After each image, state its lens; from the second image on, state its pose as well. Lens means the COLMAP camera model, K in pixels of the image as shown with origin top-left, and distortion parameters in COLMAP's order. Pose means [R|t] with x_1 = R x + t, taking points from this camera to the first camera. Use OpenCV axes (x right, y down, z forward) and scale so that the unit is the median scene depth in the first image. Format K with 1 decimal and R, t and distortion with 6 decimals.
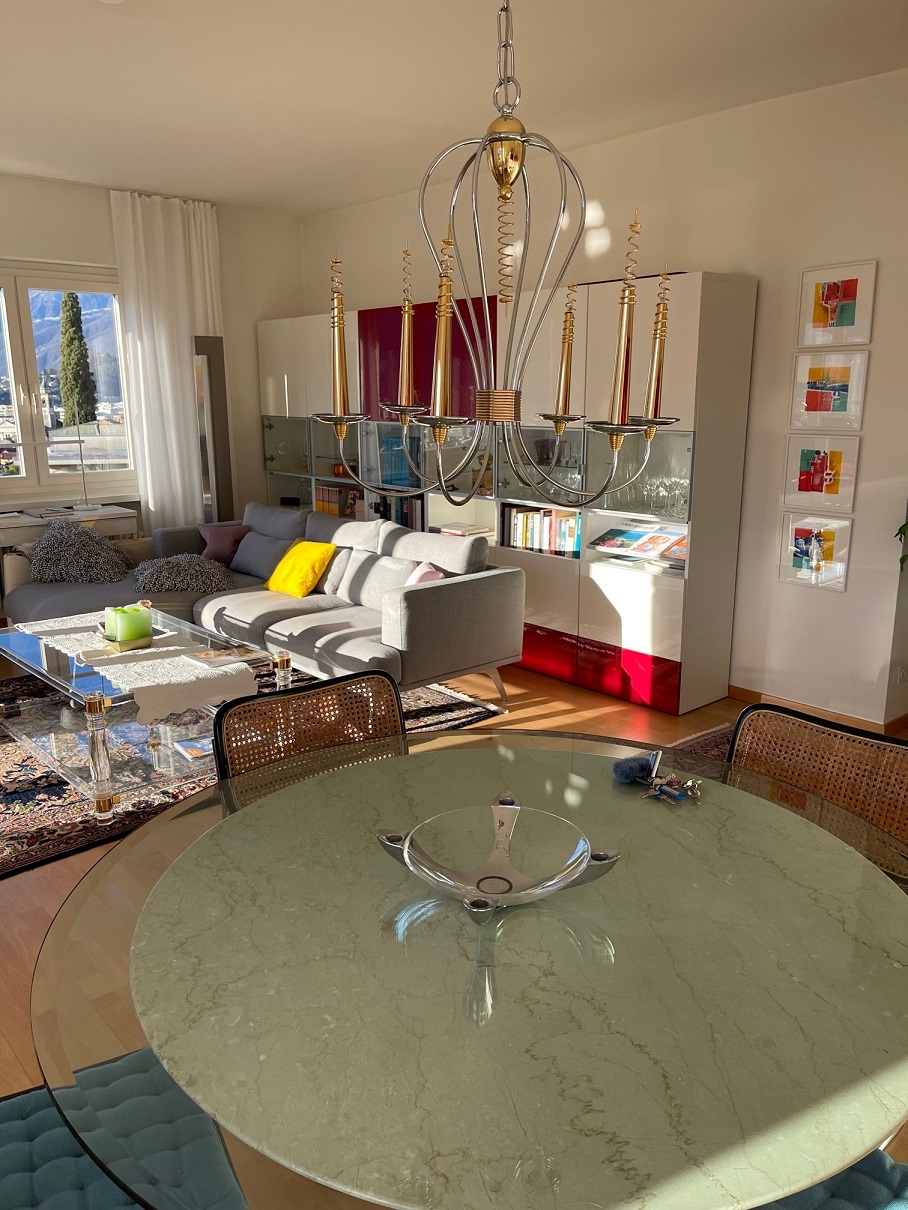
lens RADIAL K [[920.2, 0, 454.5], [0, 920.2, 609.4], [0, 0, 1]] dist [0.057503, -0.063638]
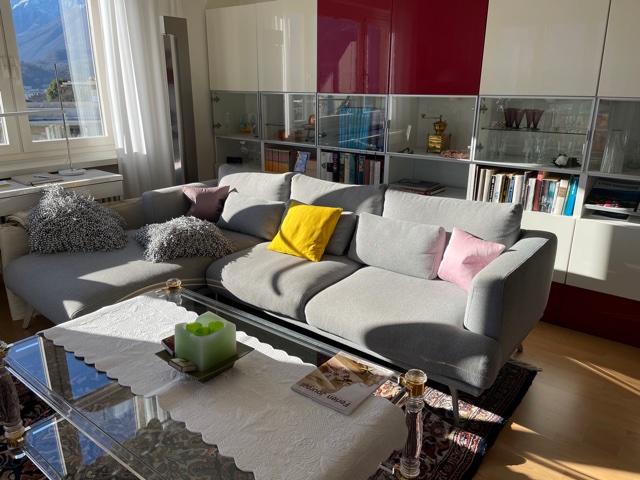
lens RADIAL K [[486.7, 0, 325.2], [0, 486.7, 241.0], [0, 0, 1]] dist [0.057503, -0.063638]
pose [[0.986034, -0.044493, 0.160492, -0.204519], [0.032718, 0.996626, 0.075279, -0.064691], [-0.163300, -0.068977, 0.984162, 0.382851]]
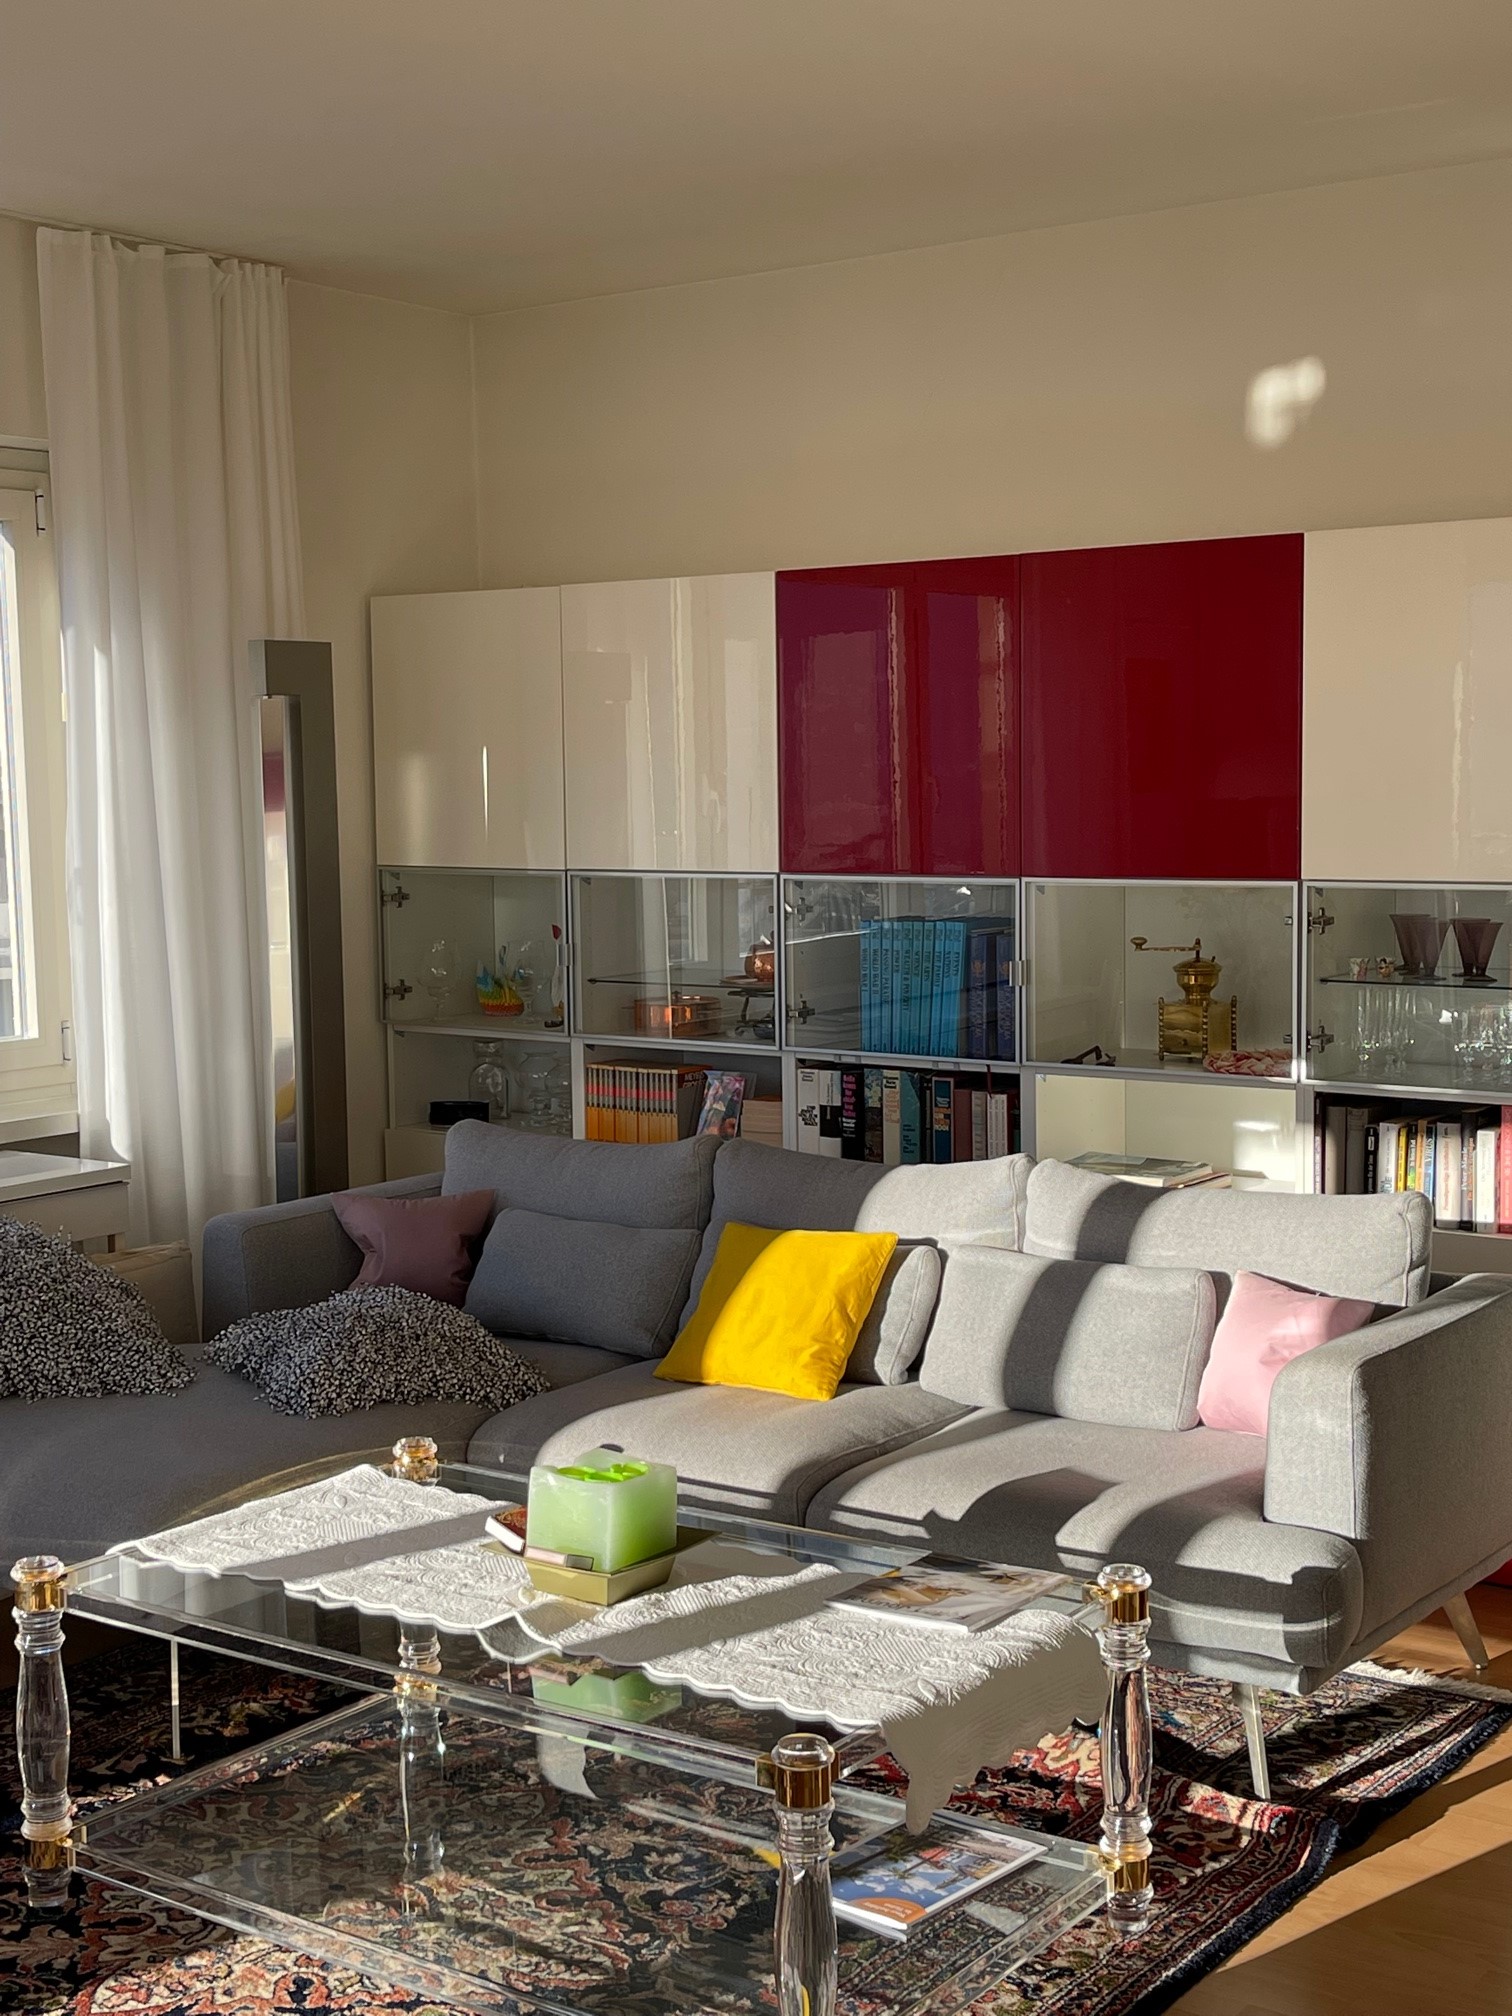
lens RADIAL K [[2653.9, 0, 739.4], [0, 2653.9, 1003.4], [0, 0, 1]] dist [0.128255, 0.000000]
pose [[0.982992, -0.033301, 0.180601, -0.305669], [0.059371, 0.988238, -0.140929, -0.017058], [-0.173784, 0.149255, 0.973407, 0.040765]]
